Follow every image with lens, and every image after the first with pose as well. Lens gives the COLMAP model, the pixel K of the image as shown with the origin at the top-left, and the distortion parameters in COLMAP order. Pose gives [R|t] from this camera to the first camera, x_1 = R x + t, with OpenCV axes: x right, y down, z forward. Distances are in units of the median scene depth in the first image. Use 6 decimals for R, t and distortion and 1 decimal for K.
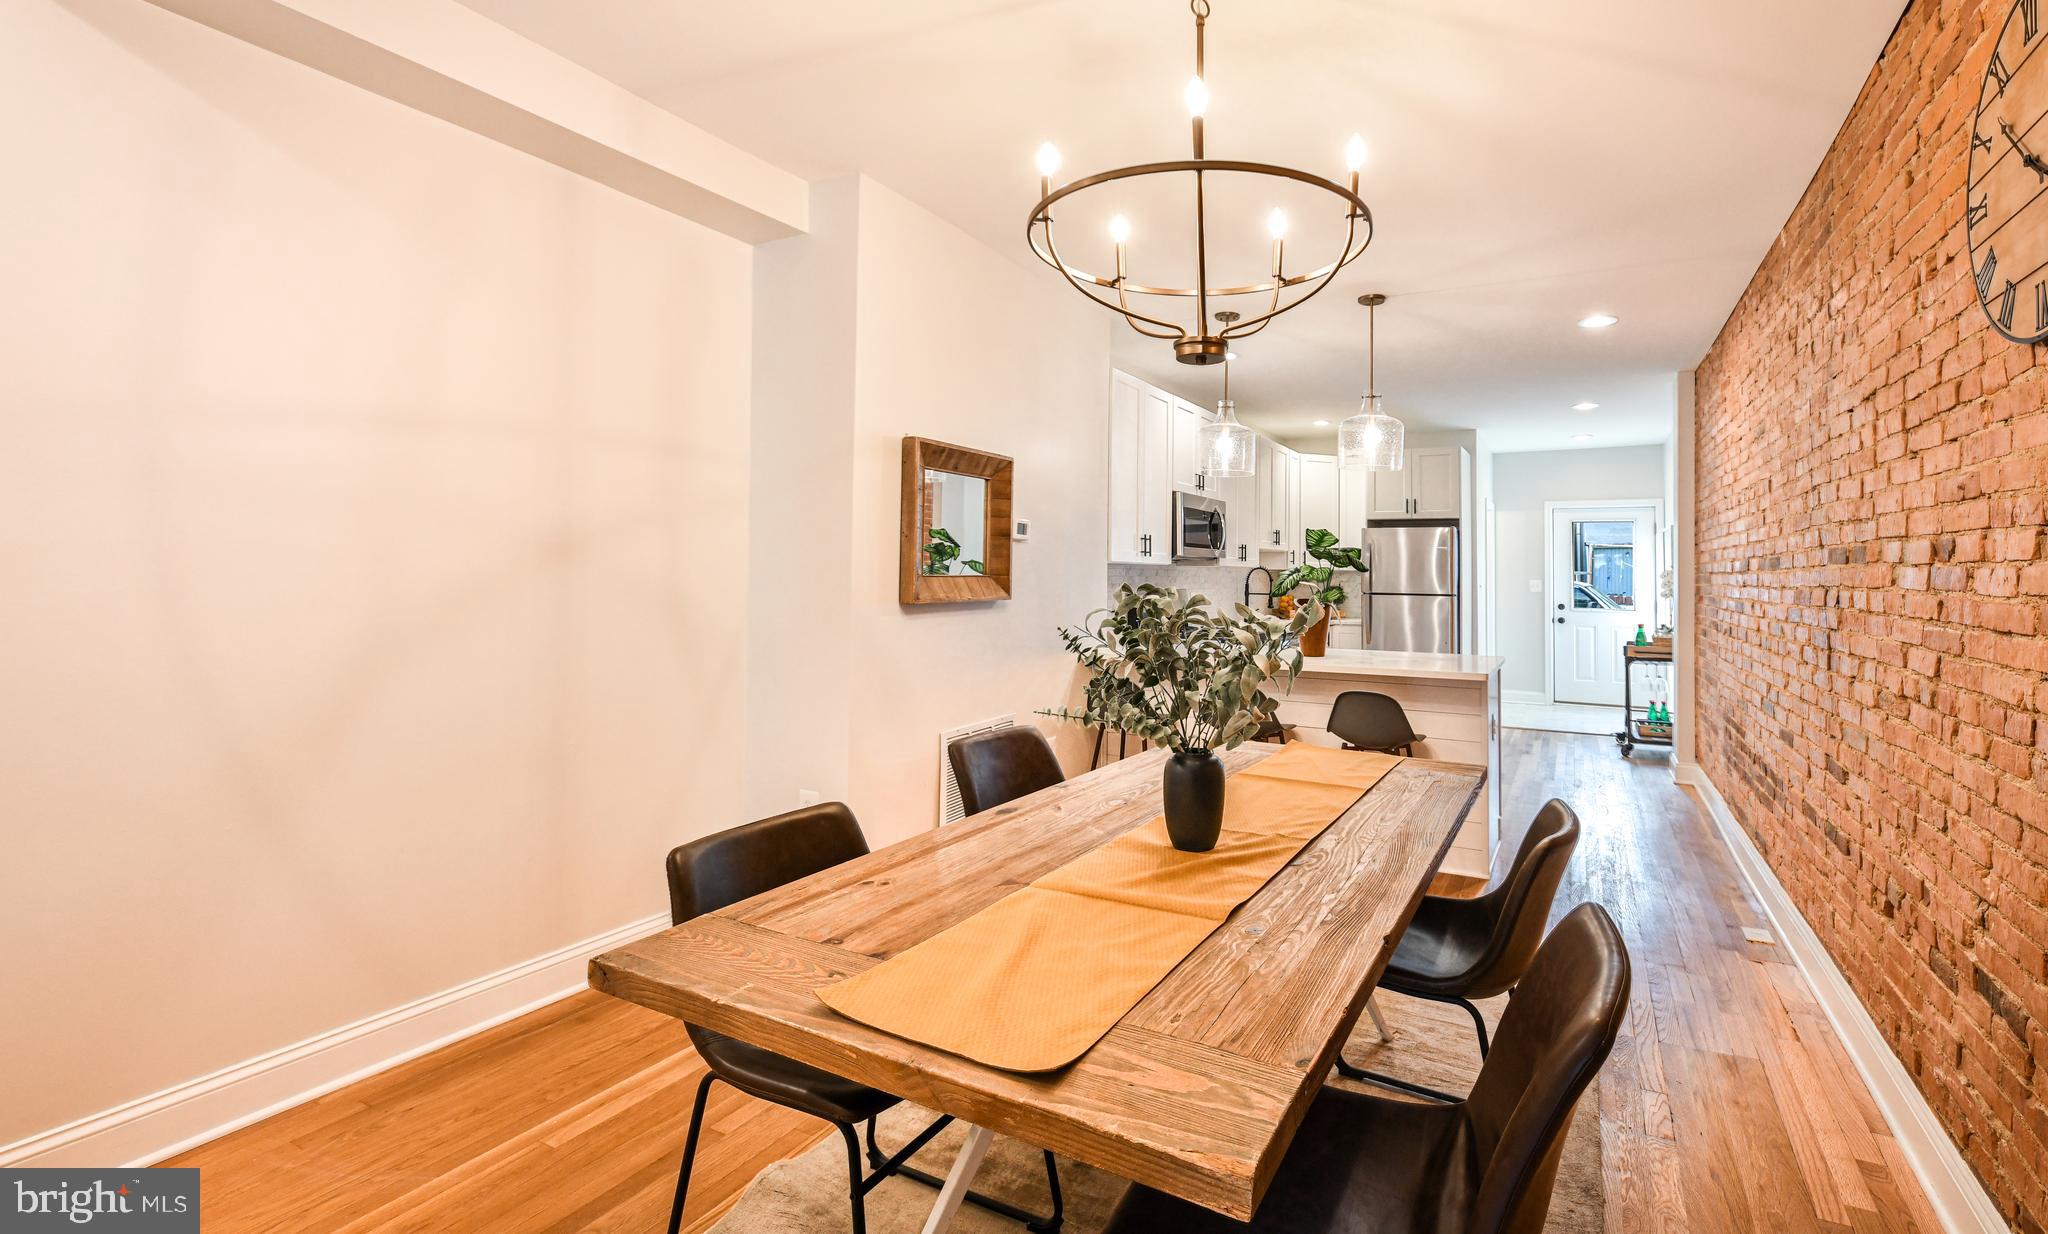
lens RADIAL K [[891.4, 0, 1095.2], [0, 891.4, 546.6], [0, 0, 1]] dist [0.014534, -0.017310]
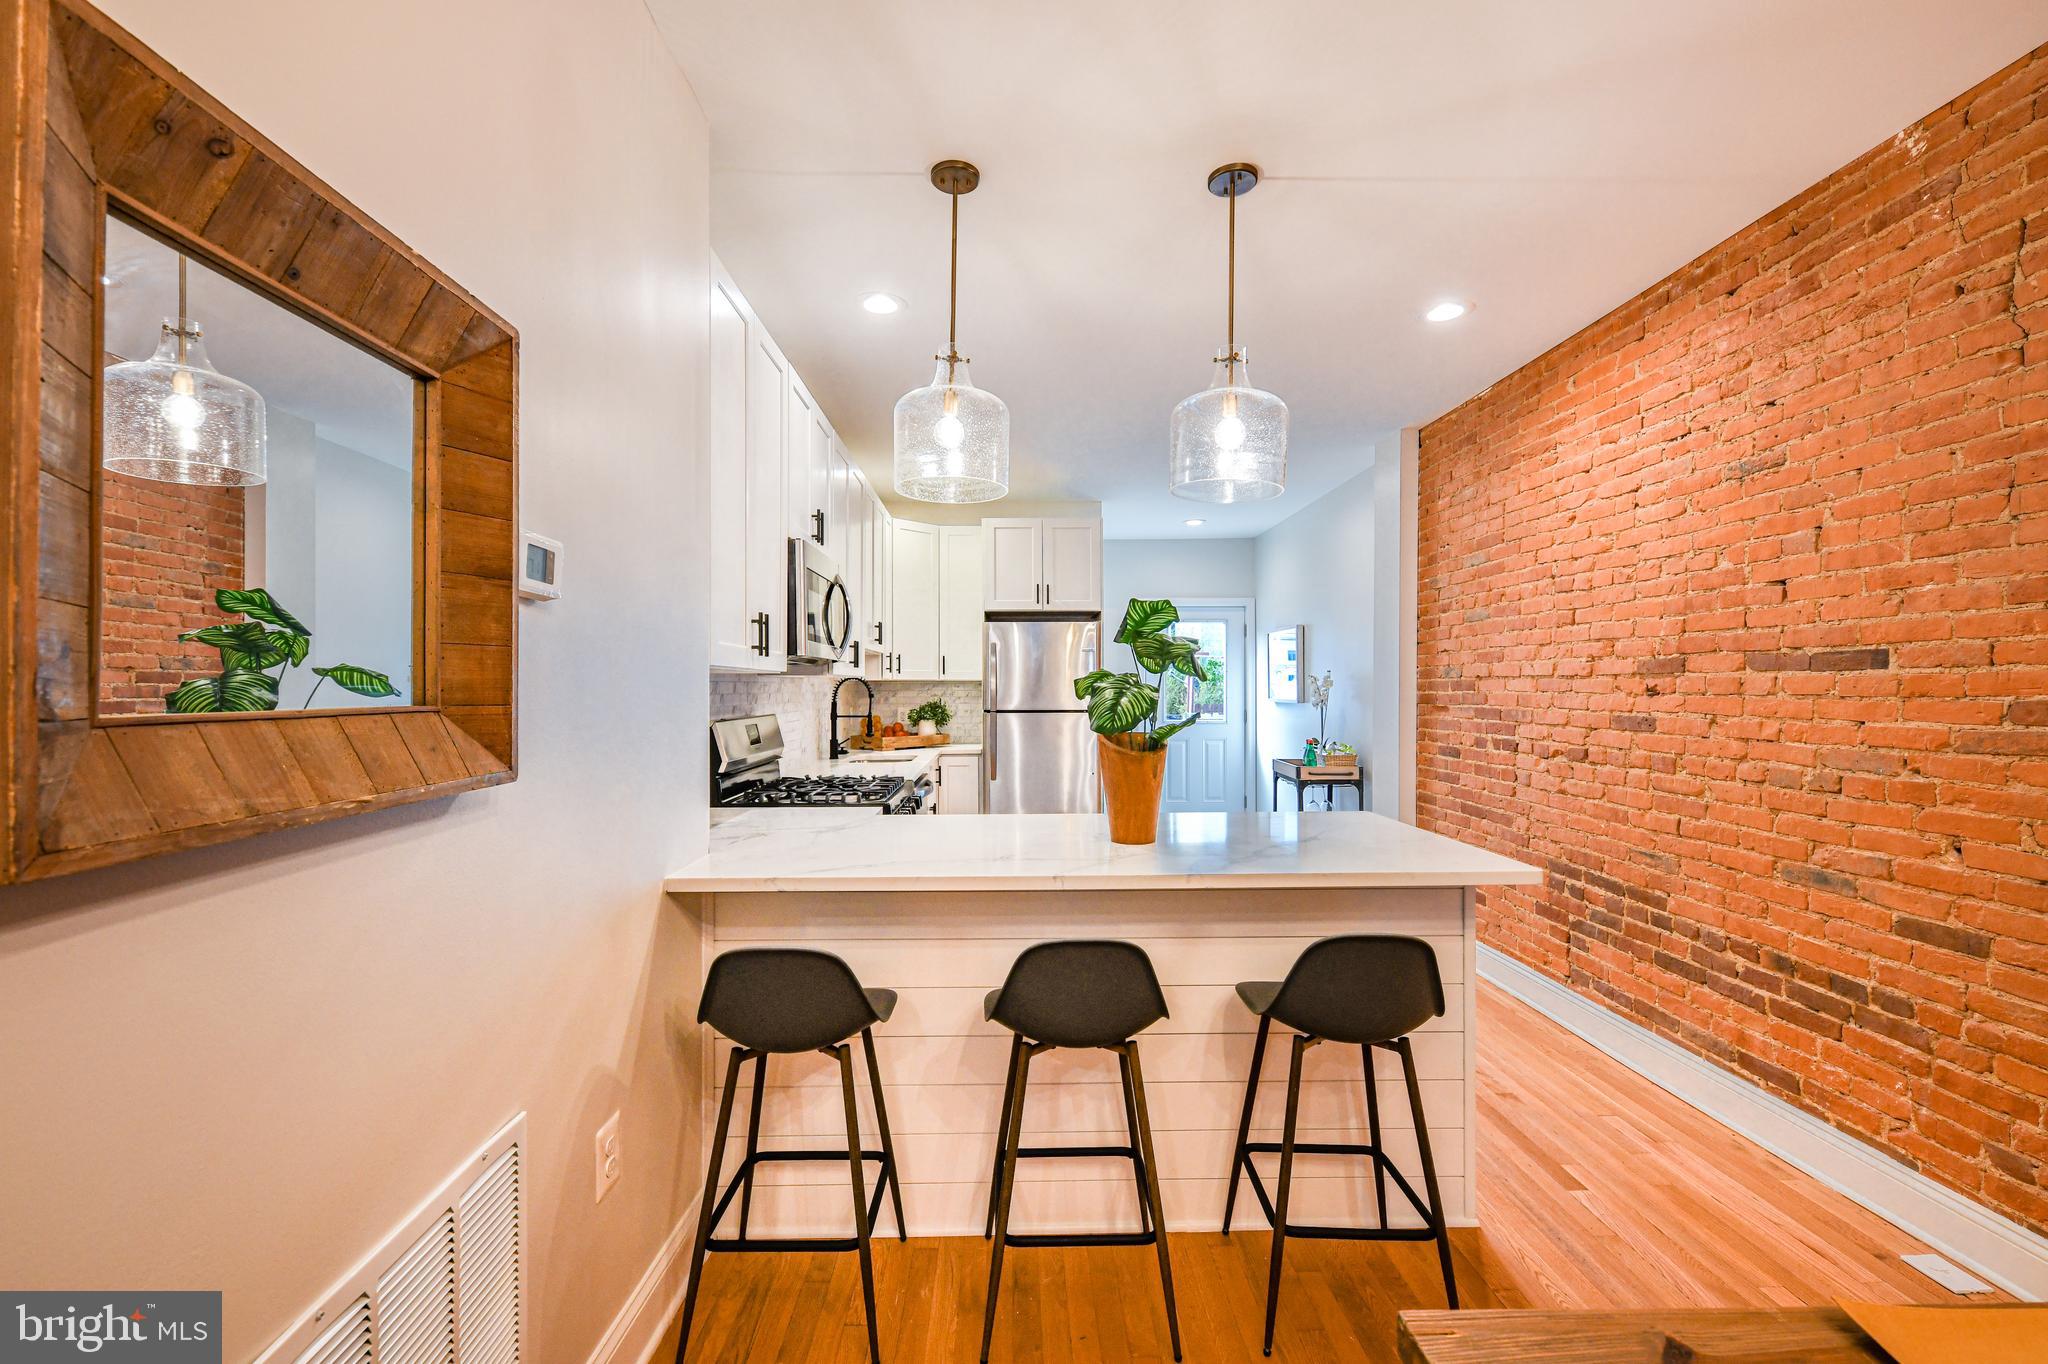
lens RADIAL K [[898.1, 0, 988.5], [0, 898.1, 687.0], [0, 0, 1]] dist [-0.000186, -0.000833]
pose [[0.877902, -0.015401, 0.478594, -0.097403], [-0.000172, 0.999472, 0.032478, 0.015504], [-0.478841, -0.028594, 0.877436, 0.628205]]
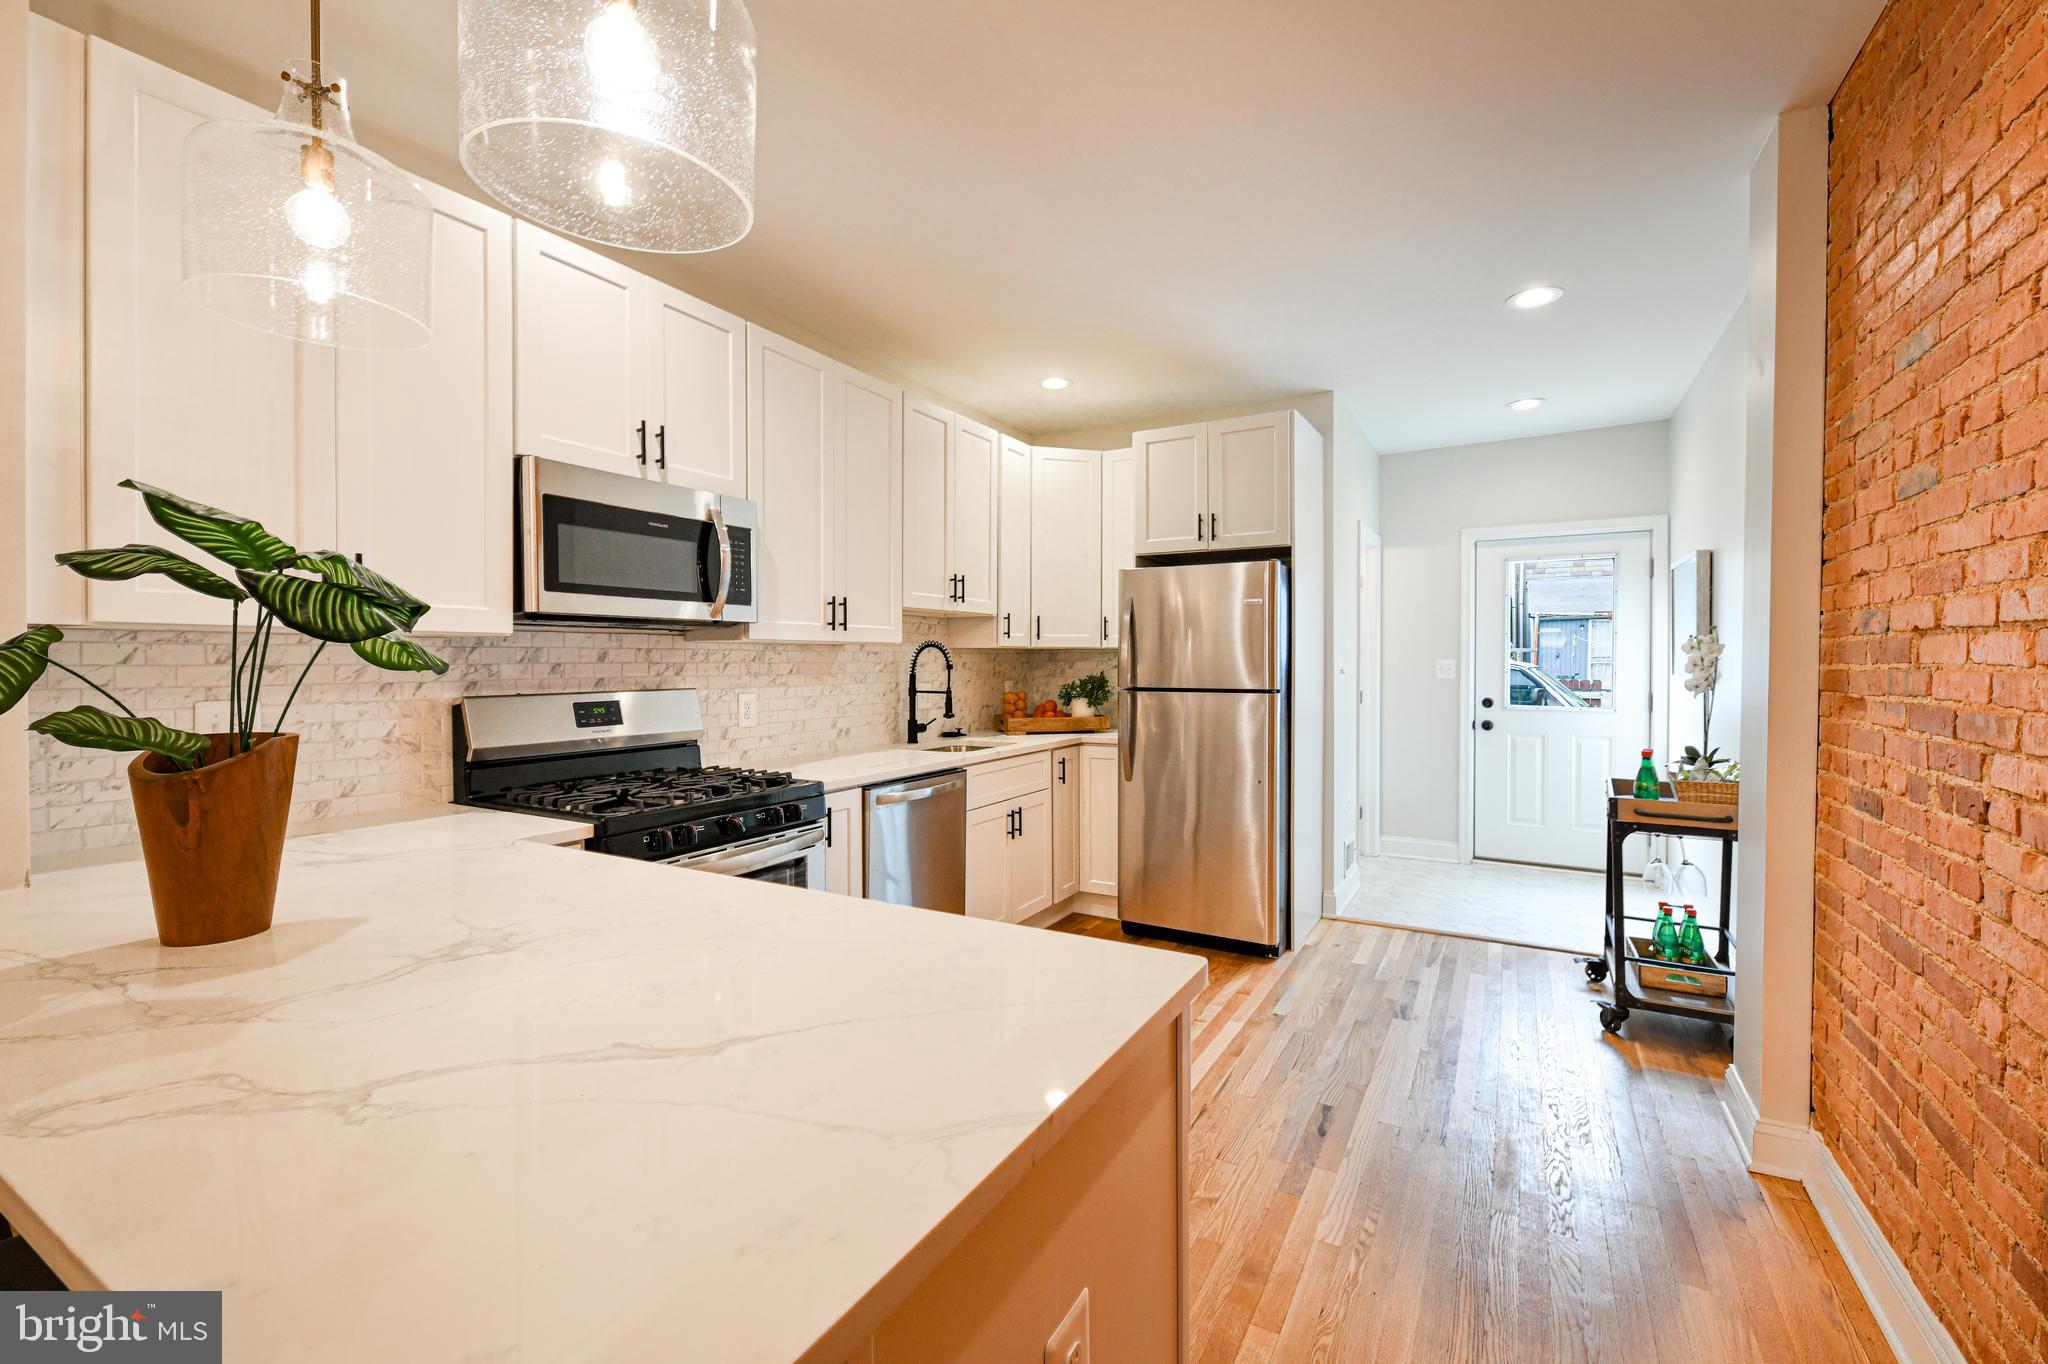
lens RADIAL K [[876.6, 0, 1009.6], [0, 876.6, 670.0], [0, 0, 1]] dist [0.000940, -0.000112]
pose [[0.999363, -0.013014, -0.033243, 0.452177], [0.014410, 0.999010, 0.042081, 0.031695], [0.032663, -0.042533, 0.998561, 0.824770]]
